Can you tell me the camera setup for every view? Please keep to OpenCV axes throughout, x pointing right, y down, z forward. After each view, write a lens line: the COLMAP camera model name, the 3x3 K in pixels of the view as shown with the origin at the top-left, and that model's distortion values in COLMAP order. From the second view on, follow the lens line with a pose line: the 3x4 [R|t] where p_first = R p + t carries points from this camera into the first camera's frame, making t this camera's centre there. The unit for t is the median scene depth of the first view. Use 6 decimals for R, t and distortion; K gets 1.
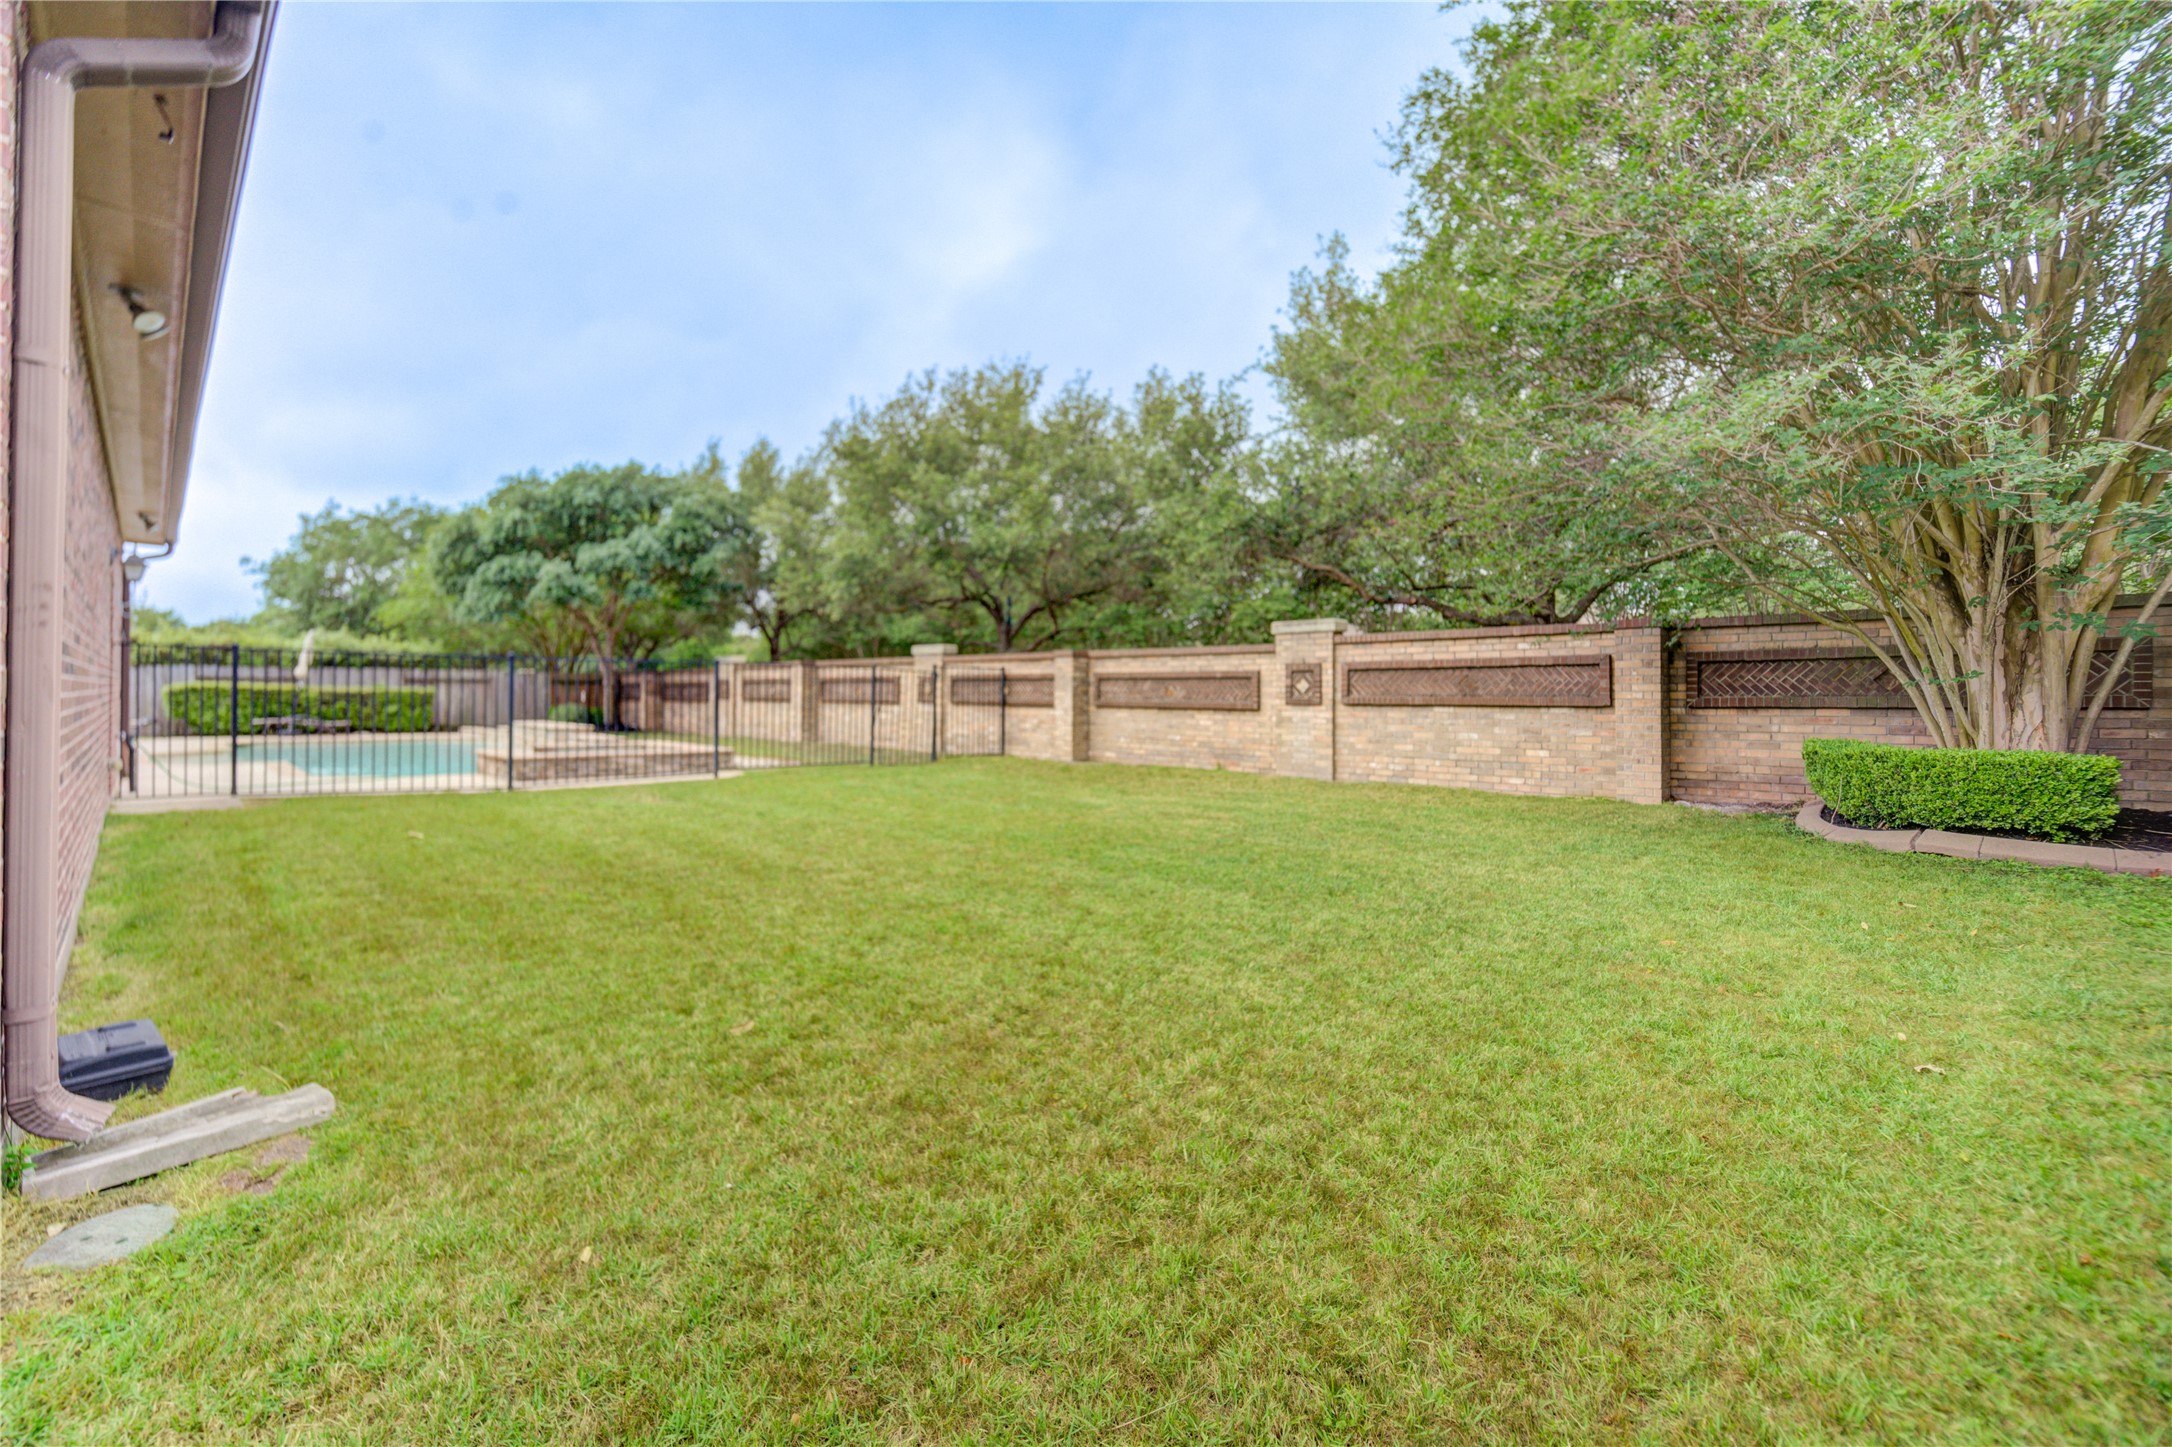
lens RADIAL K [[915.4, 0, 1085.9], [0, 915.4, 699.1], [0, 0, 1]] dist [-0.000073, 0.000134]
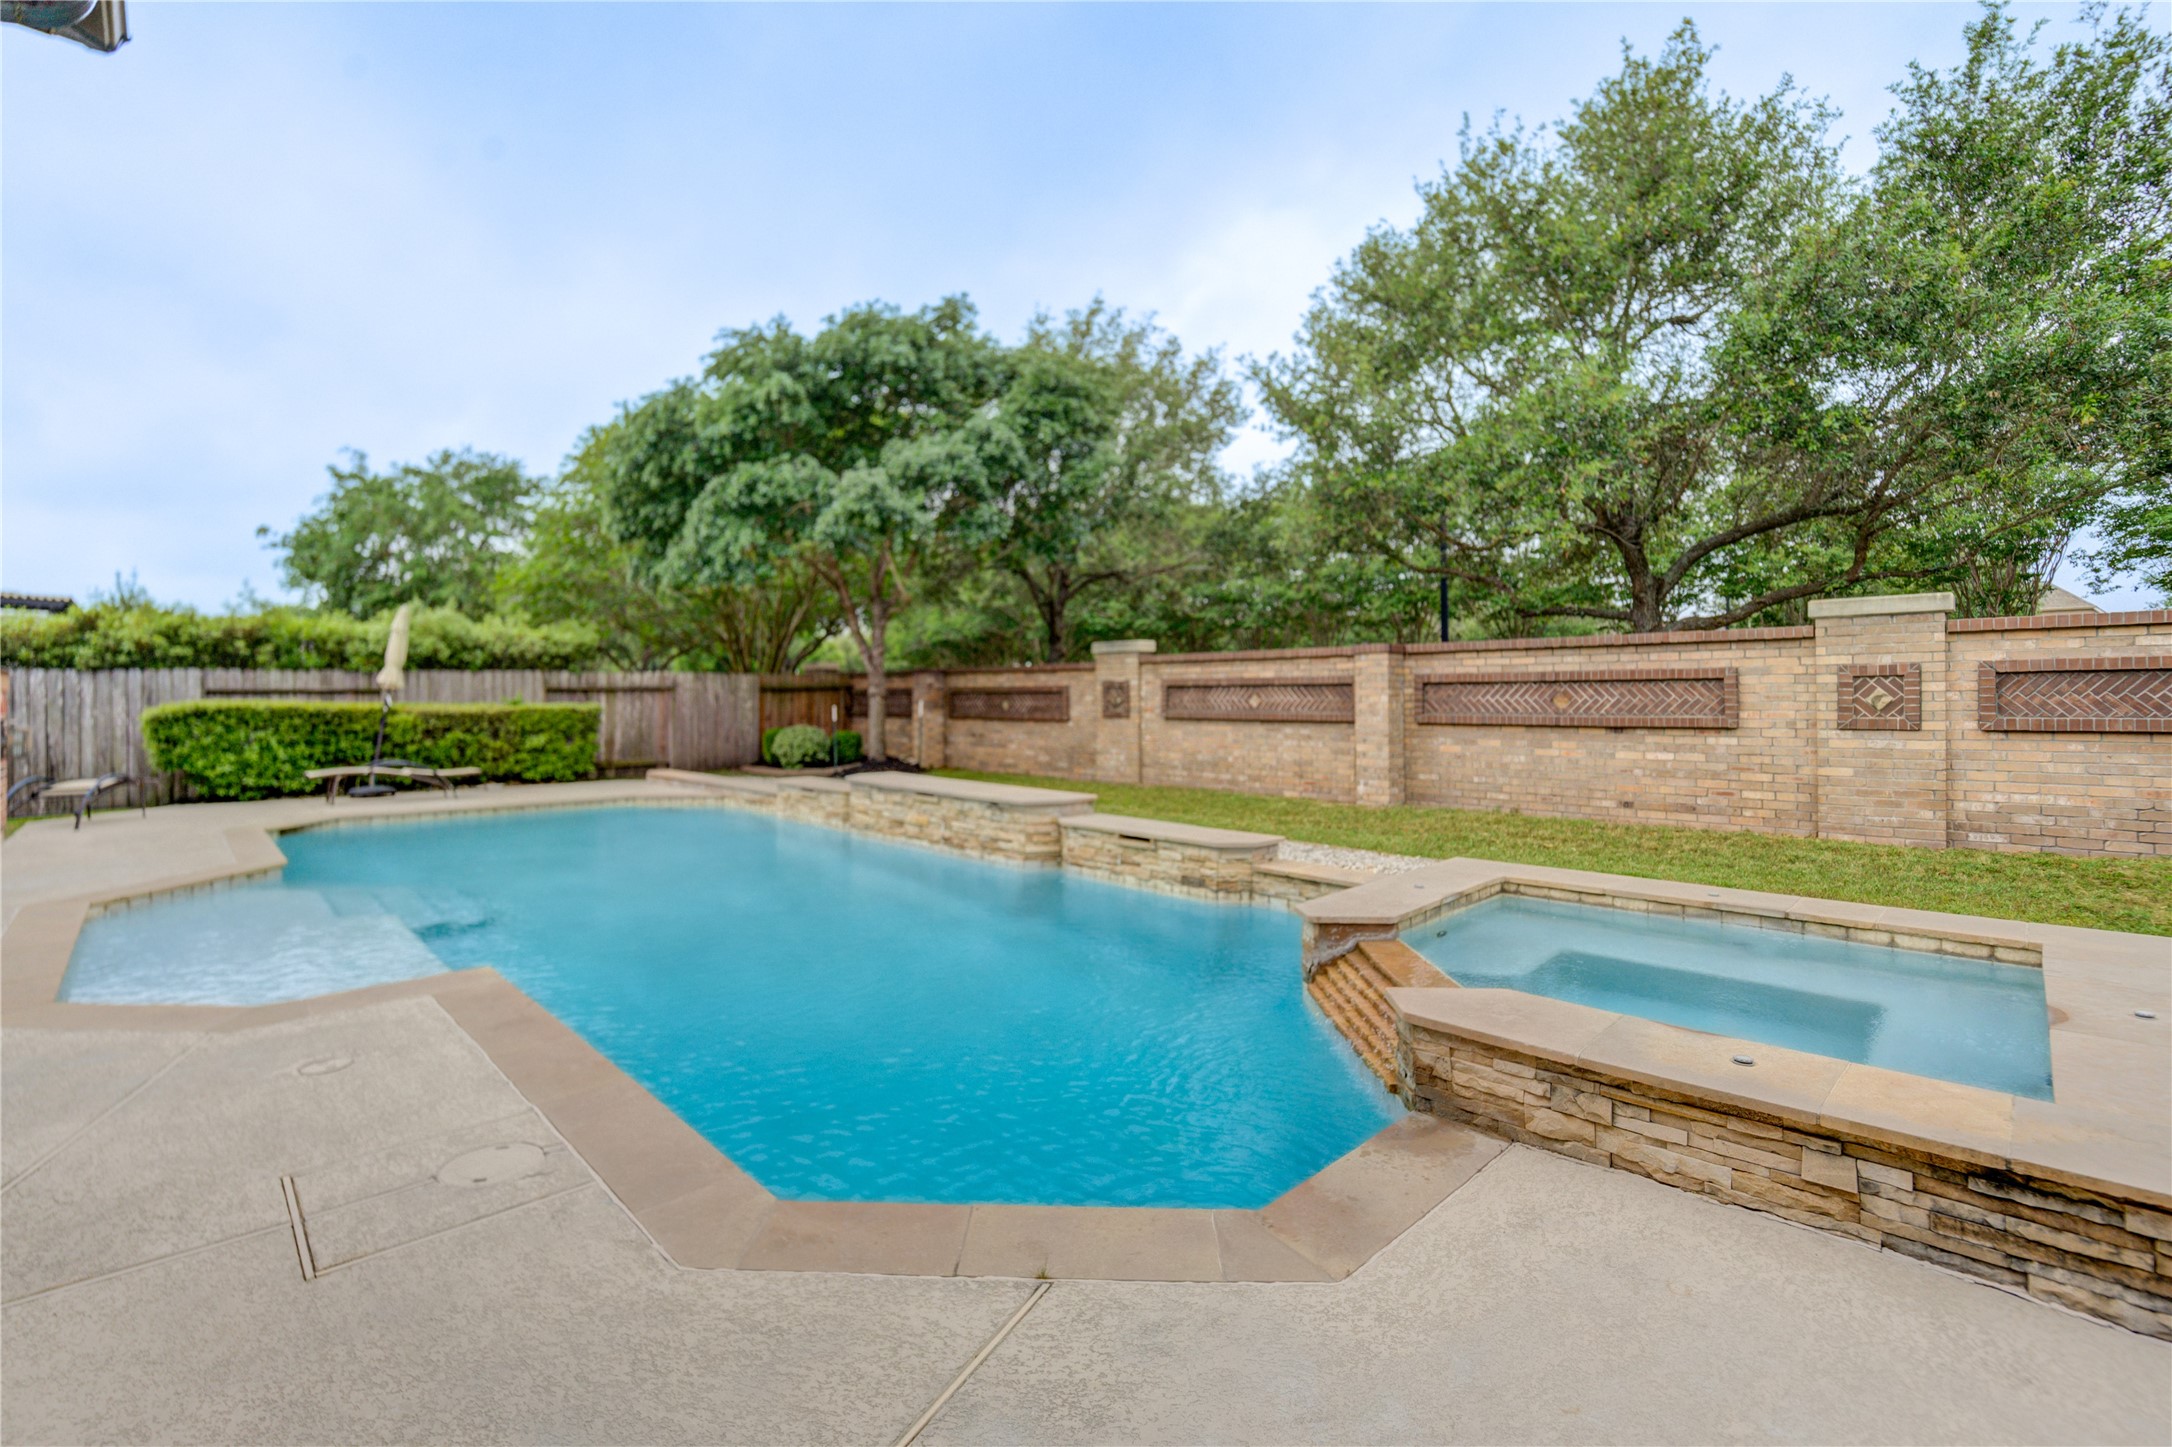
lens RADIAL K [[947.8, 0, 1039.4], [0, 947.8, 674.3], [0, 0, 1]] dist [0.022444, 0.000044]
pose [[0.998668, -0.013090, -0.049899, -0.419573], [0.011820, 0.999601, -0.025652, -0.012054], [0.050215, 0.025028, 0.998425, 0.425563]]
